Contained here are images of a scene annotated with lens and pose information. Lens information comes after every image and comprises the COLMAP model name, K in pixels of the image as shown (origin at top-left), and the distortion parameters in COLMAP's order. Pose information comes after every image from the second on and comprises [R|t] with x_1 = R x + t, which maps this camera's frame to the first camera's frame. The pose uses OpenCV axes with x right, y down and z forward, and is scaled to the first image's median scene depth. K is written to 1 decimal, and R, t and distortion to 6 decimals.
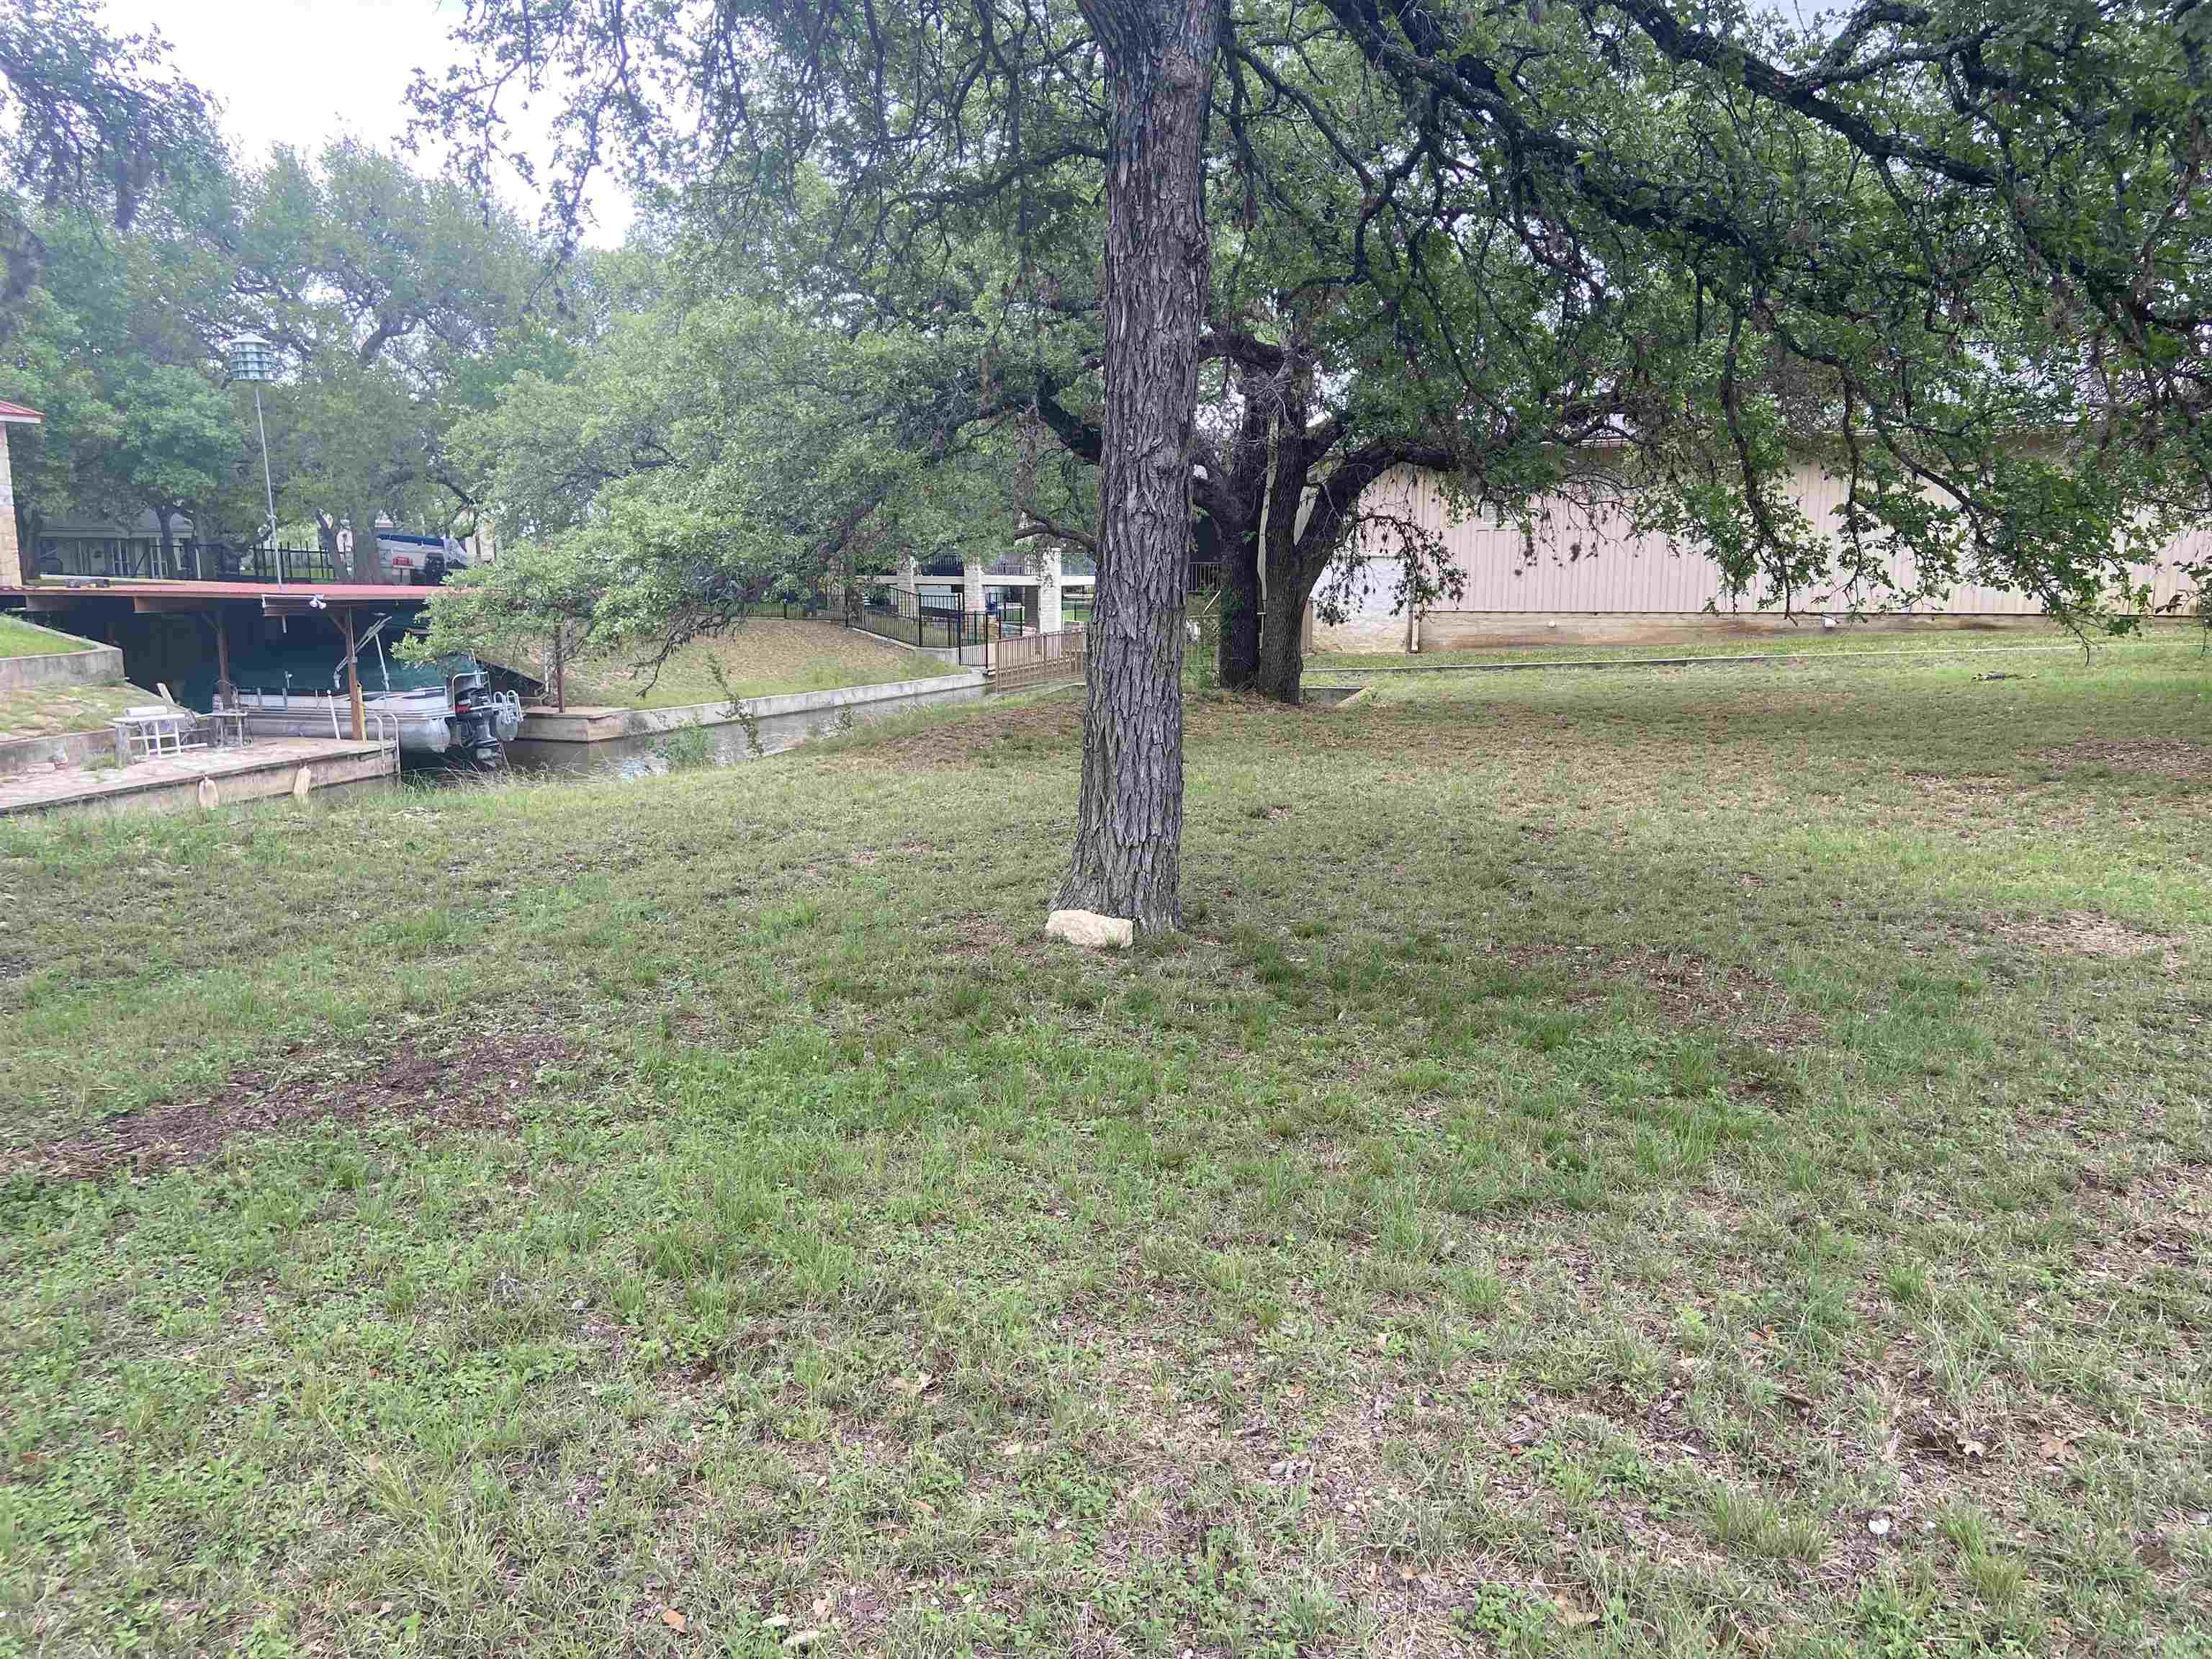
lens RADIAL K [[1667.5, 0, 1098.6], [0, 1667.5, 841.3], [0, 0, 1]] dist [0.109536, -0.144155]
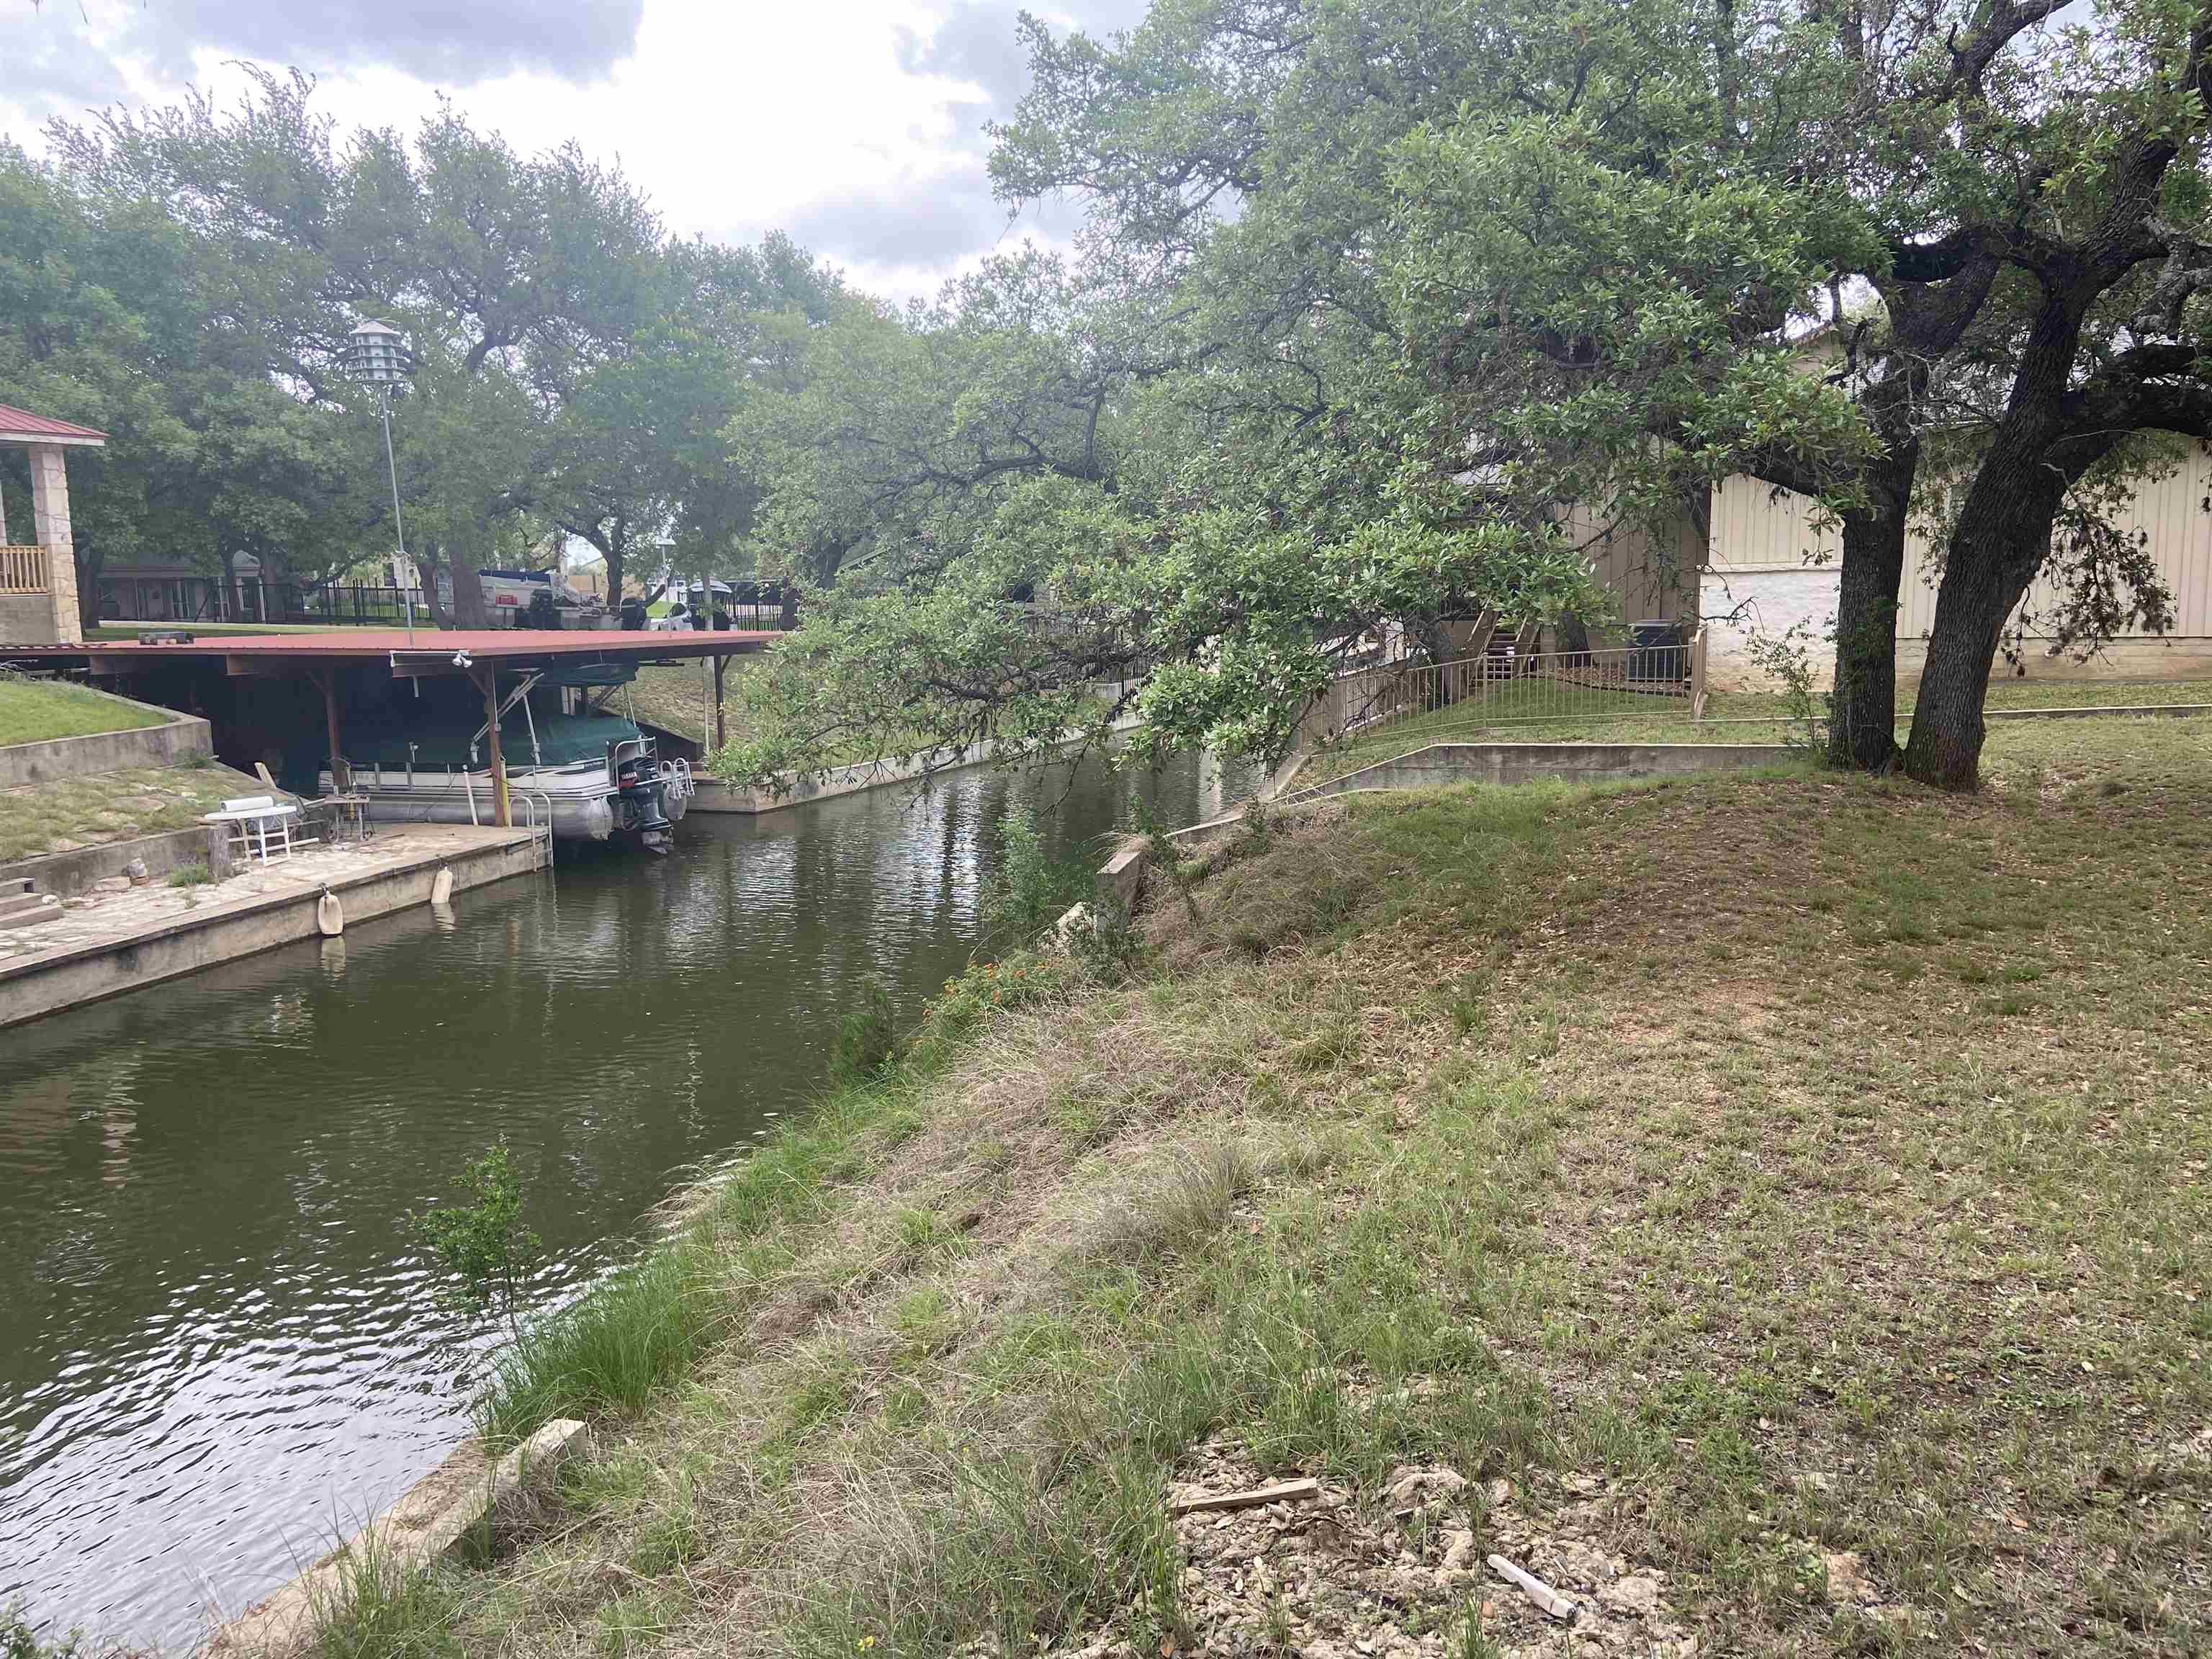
lens RADIAL K [[1667.5, 0, 1111.3], [0, 1667.5, 809.8], [0, 0, 1]] dist [0.109536, -0.144155]
pose [[0.999735, -0.017268, -0.015254, -0.791010], [0.016814, 0.999425, -0.029427, -0.228518], [0.015753, 0.029163, 0.999451, 1.192102]]
